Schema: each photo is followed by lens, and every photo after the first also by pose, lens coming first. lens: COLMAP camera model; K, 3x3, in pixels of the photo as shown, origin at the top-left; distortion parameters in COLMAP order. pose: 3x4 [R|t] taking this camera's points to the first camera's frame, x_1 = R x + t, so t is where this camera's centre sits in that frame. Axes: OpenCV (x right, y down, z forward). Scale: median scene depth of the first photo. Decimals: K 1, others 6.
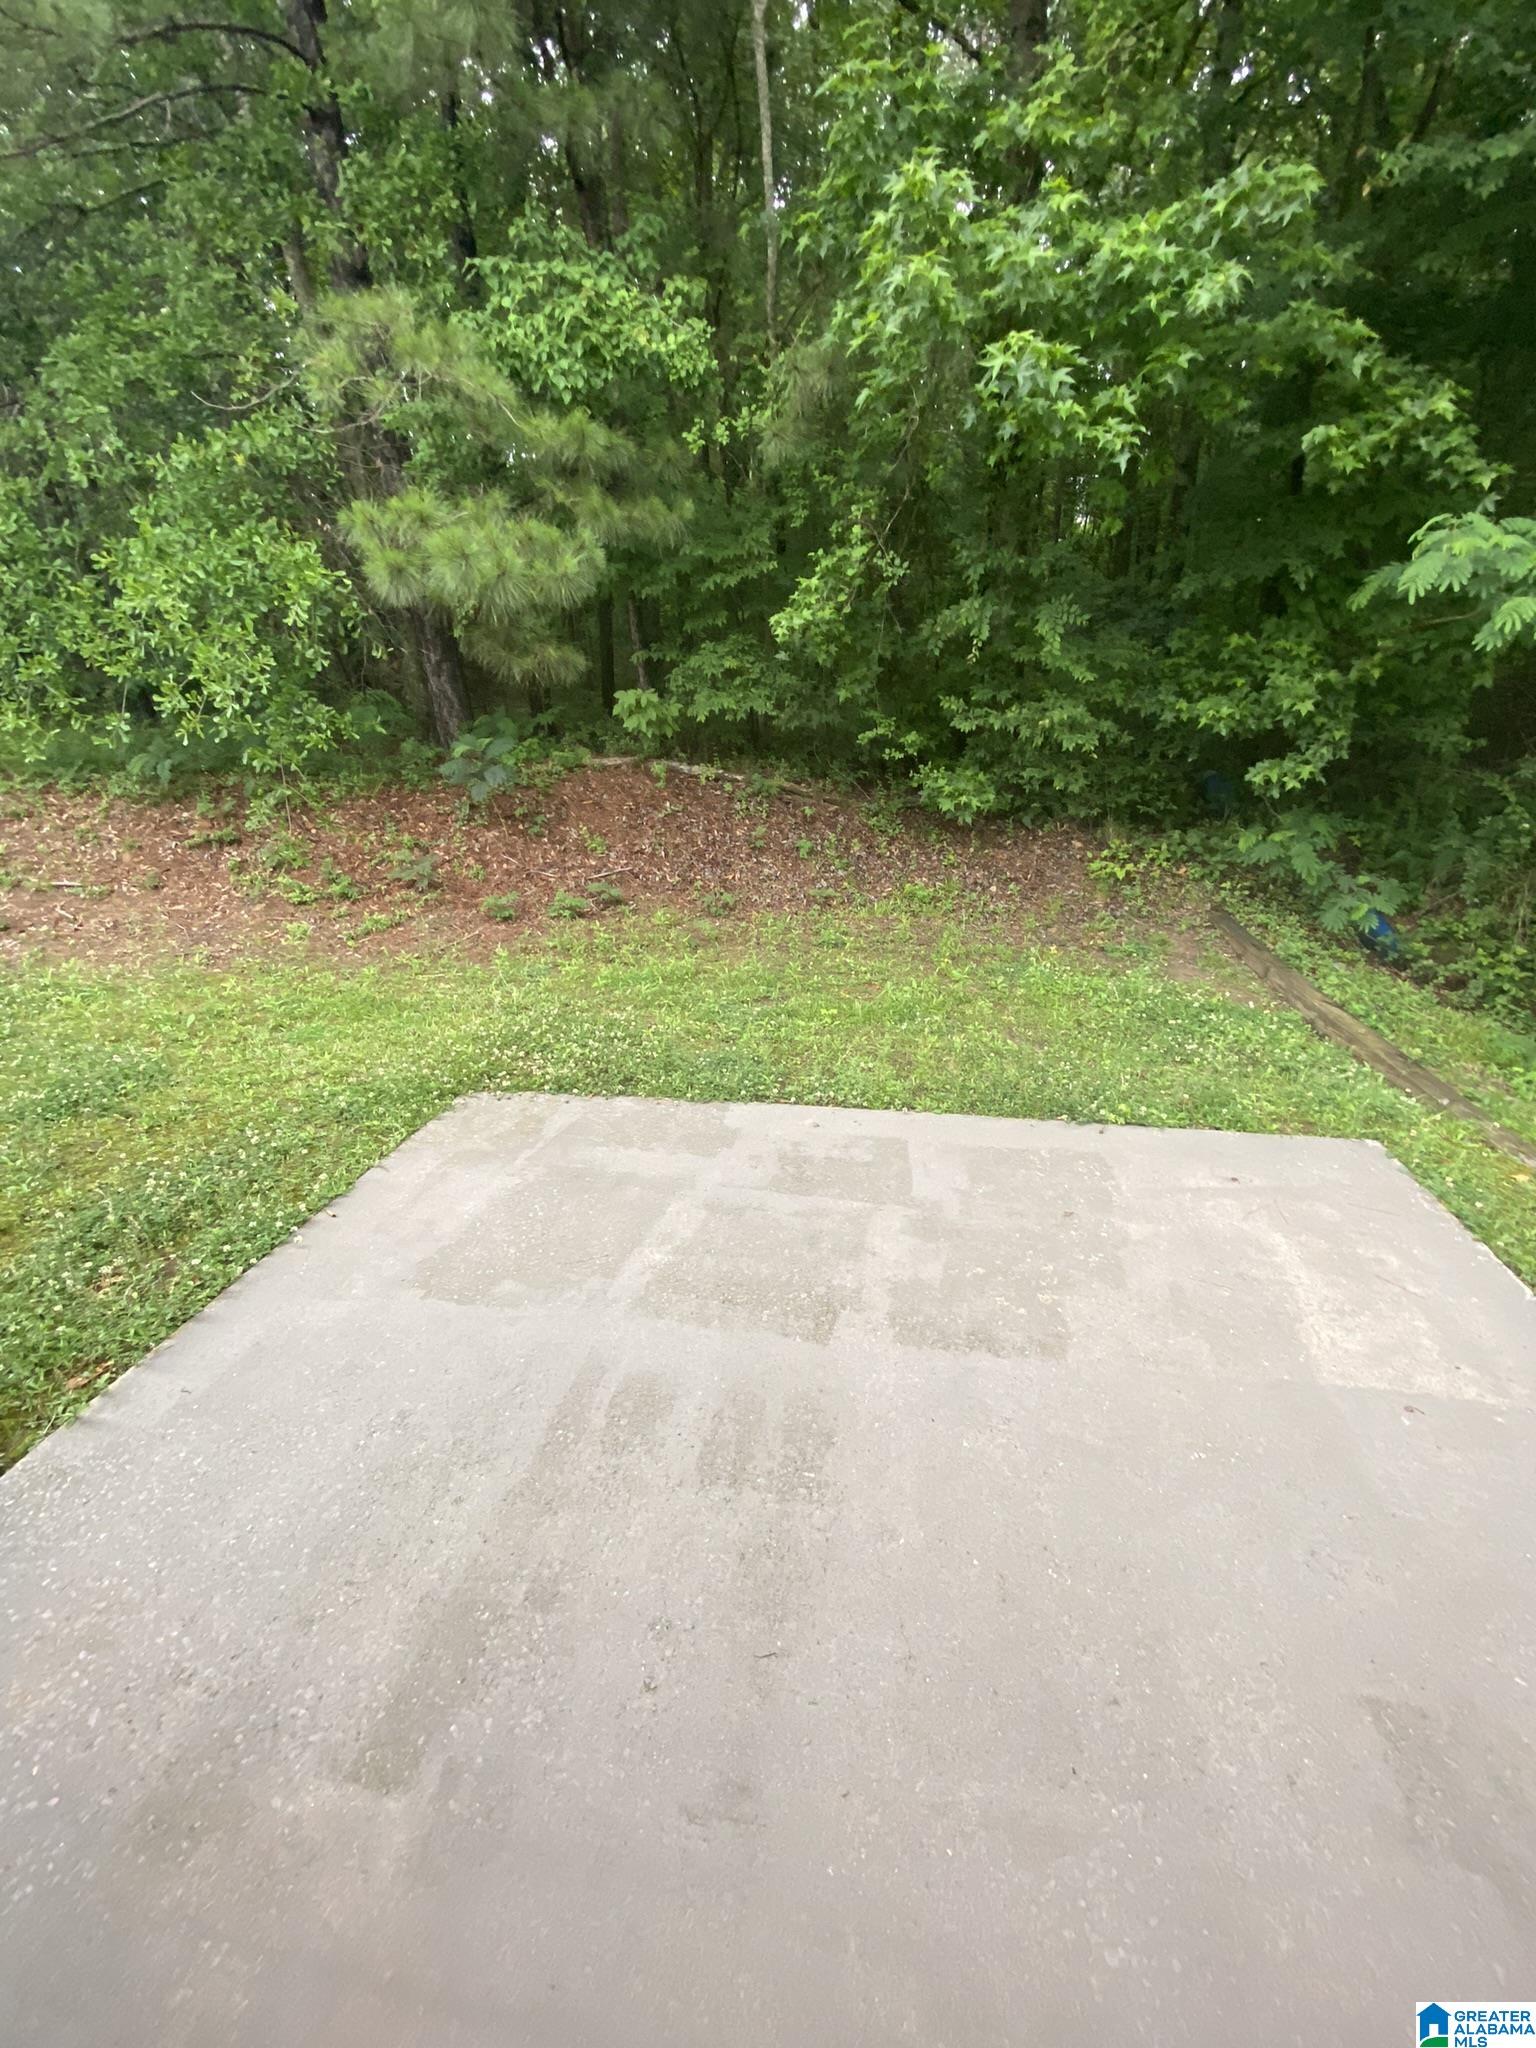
lens RADIAL K [[832.3, 0, 768.0], [0, 832.3, 1024.0], [0, 0, 1]] dist [0.007061, -0.016435]
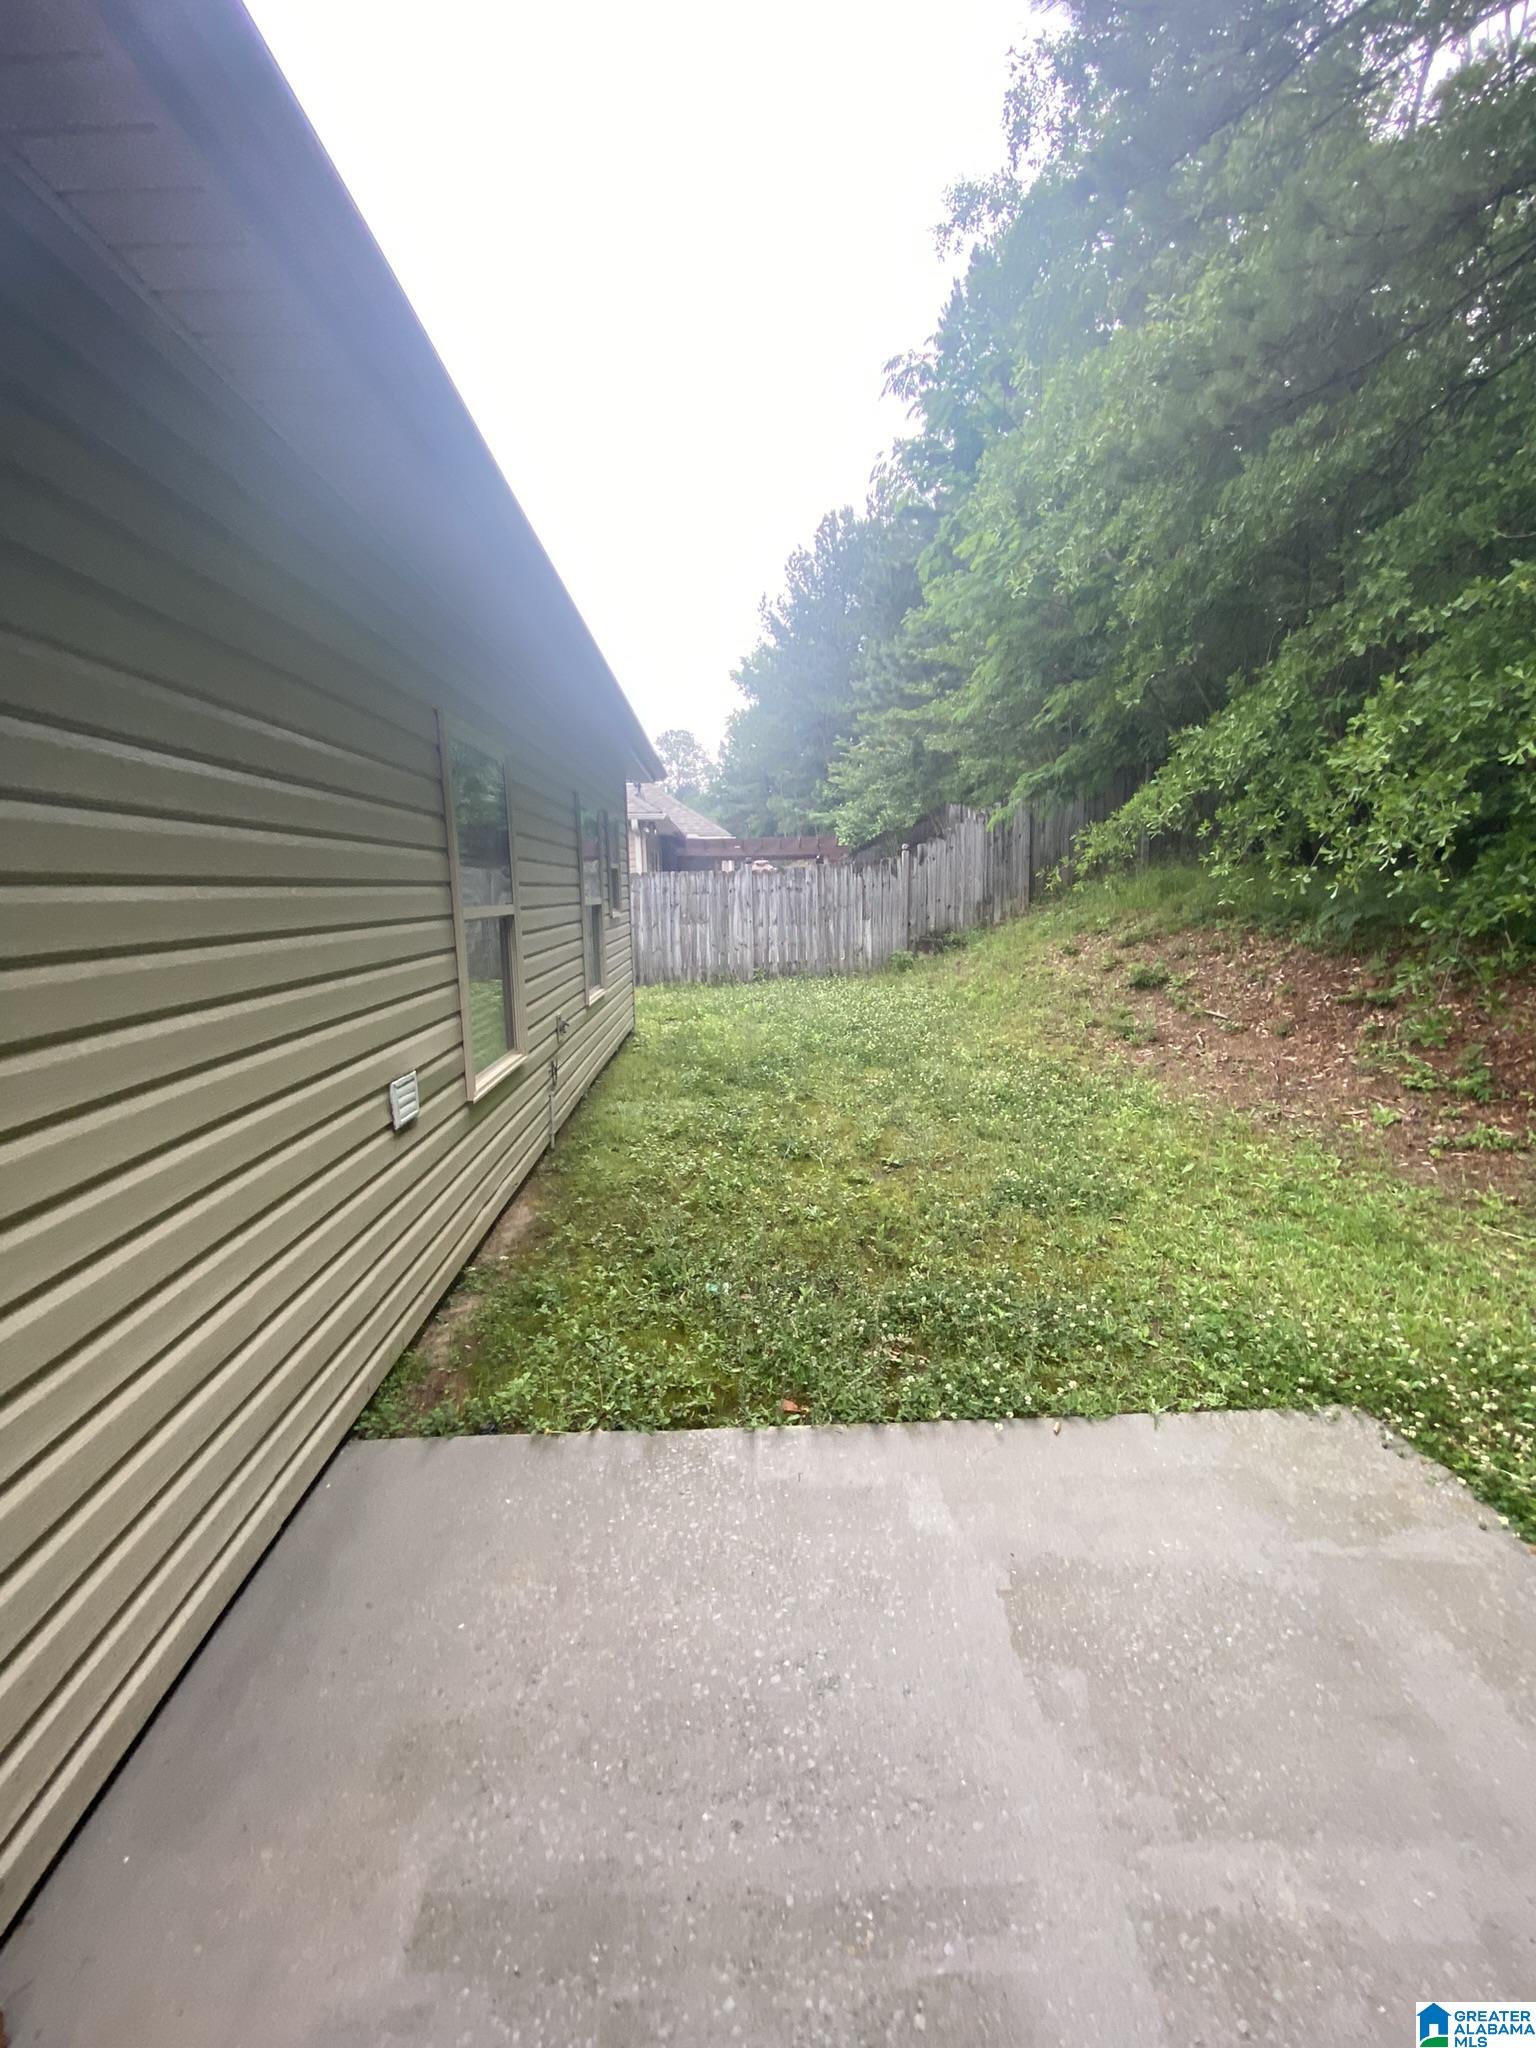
lens RADIAL K [[832.3, 0, 768.0], [0, 832.3, 1024.0], [0, 0, 1]] dist [0.007061, -0.016435]
pose [[0.225903, 0.188624, -0.955714, 0.123884], [-0.344326, 0.933206, 0.102793, -0.119413], [0.911267, 0.305856, 0.275762, 0.293067]]
